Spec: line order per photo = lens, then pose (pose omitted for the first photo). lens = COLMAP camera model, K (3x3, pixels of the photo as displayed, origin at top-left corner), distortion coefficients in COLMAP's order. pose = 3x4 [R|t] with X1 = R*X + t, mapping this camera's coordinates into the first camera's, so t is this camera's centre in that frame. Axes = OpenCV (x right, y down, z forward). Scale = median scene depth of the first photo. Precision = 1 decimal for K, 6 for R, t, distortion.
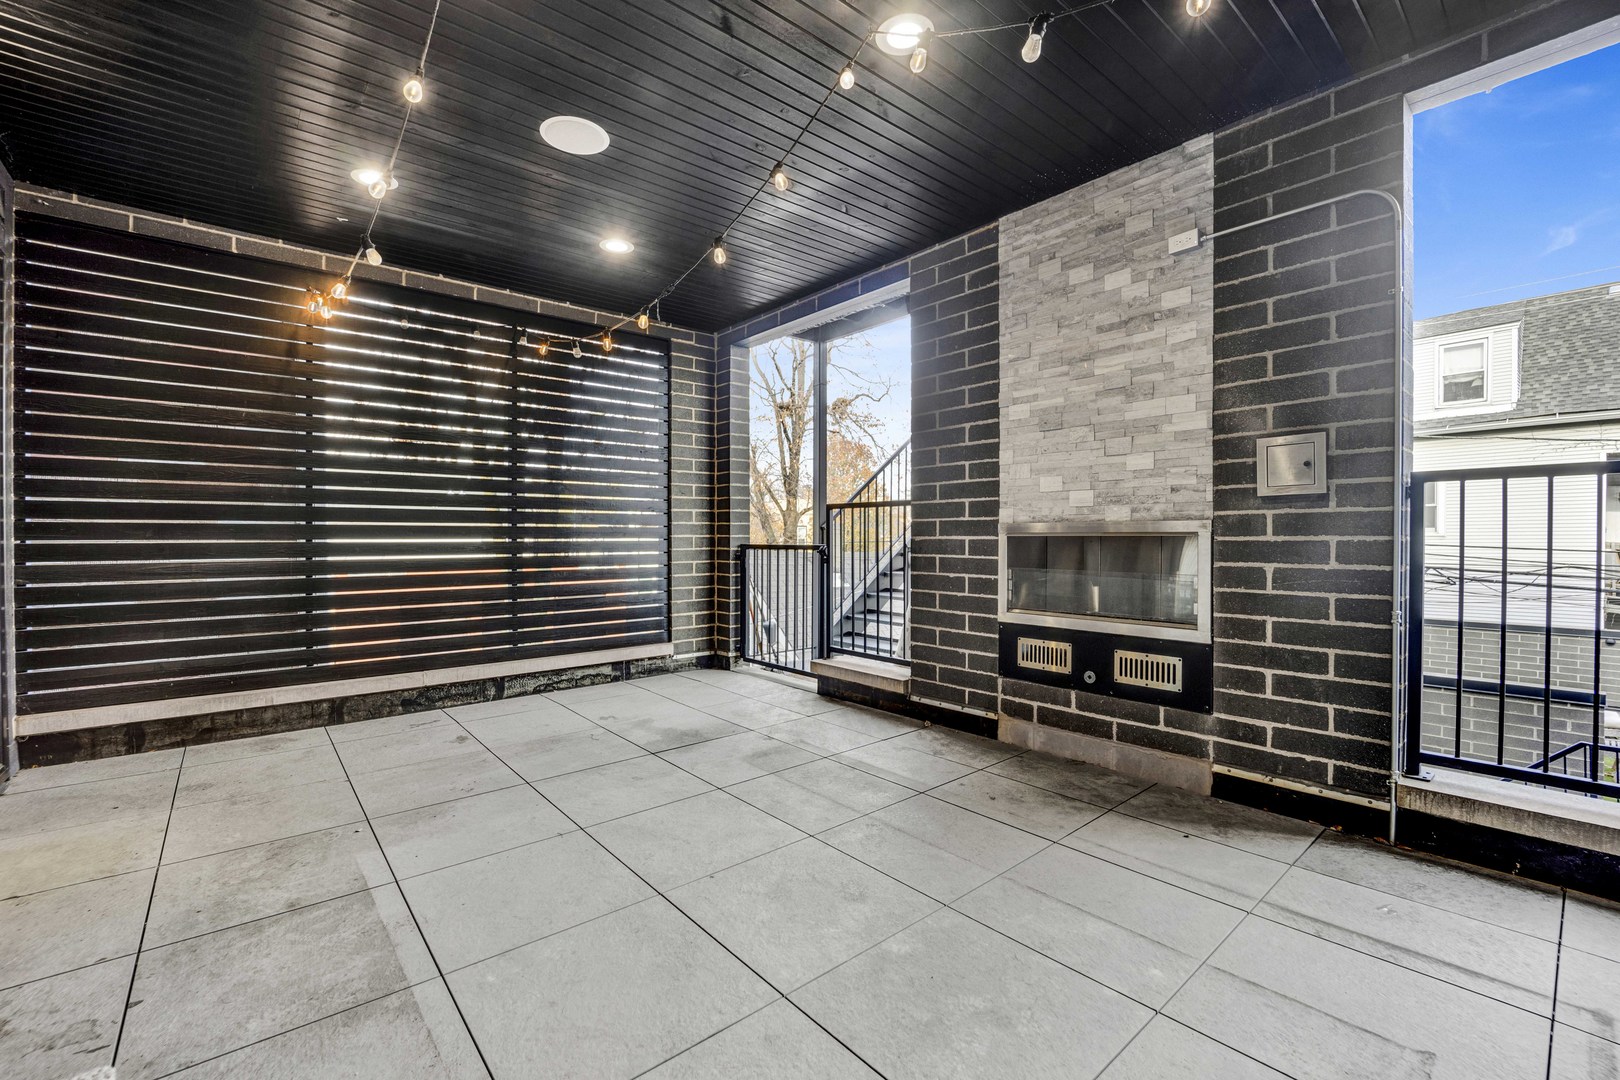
lens RADIAL K [[772.1, 0, 796.7], [0, 772.1, 540.6], [0, 0, 1]] dist [-0.031009, -0.000276]
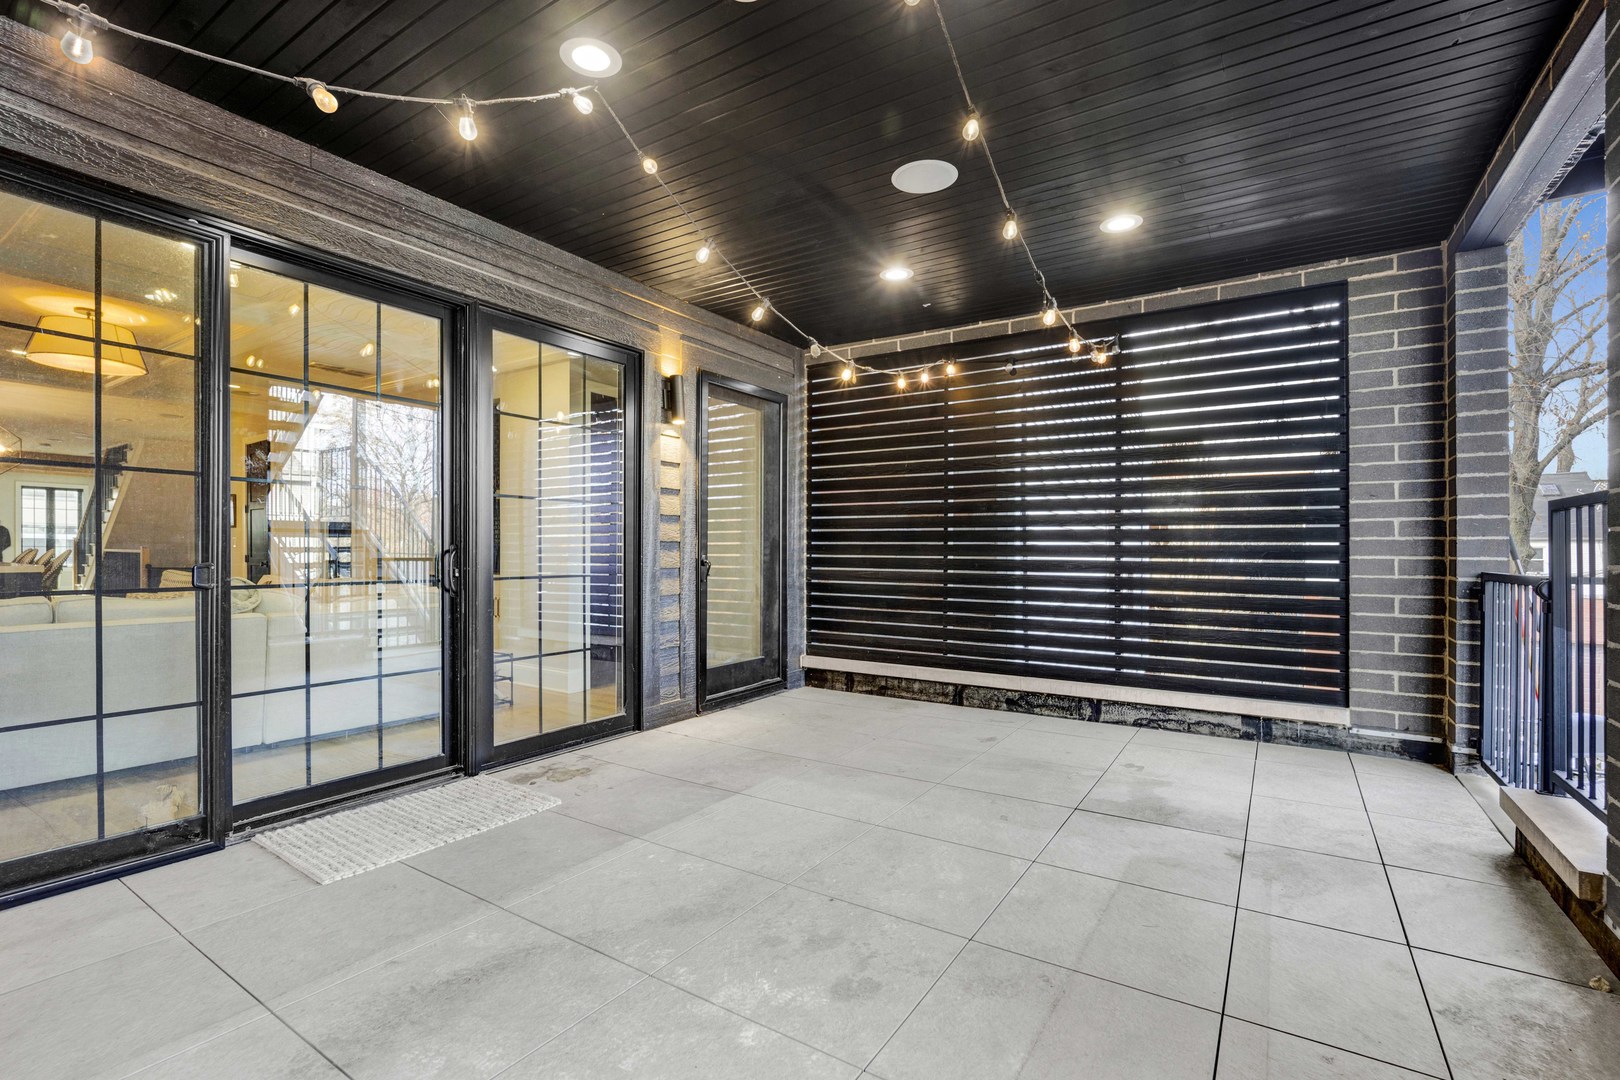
lens RADIAL K [[664.8, 0, 682.5], [0, 664.8, 548.3], [0, 0, 1]] dist [-0.010000, -0.000261]
pose [[0.209004, -0.000509, -0.977915, 0.348928], [-0.013305, 0.999906, -0.003365, -0.004864], [0.977824, 0.013715, 0.208977, 0.322857]]
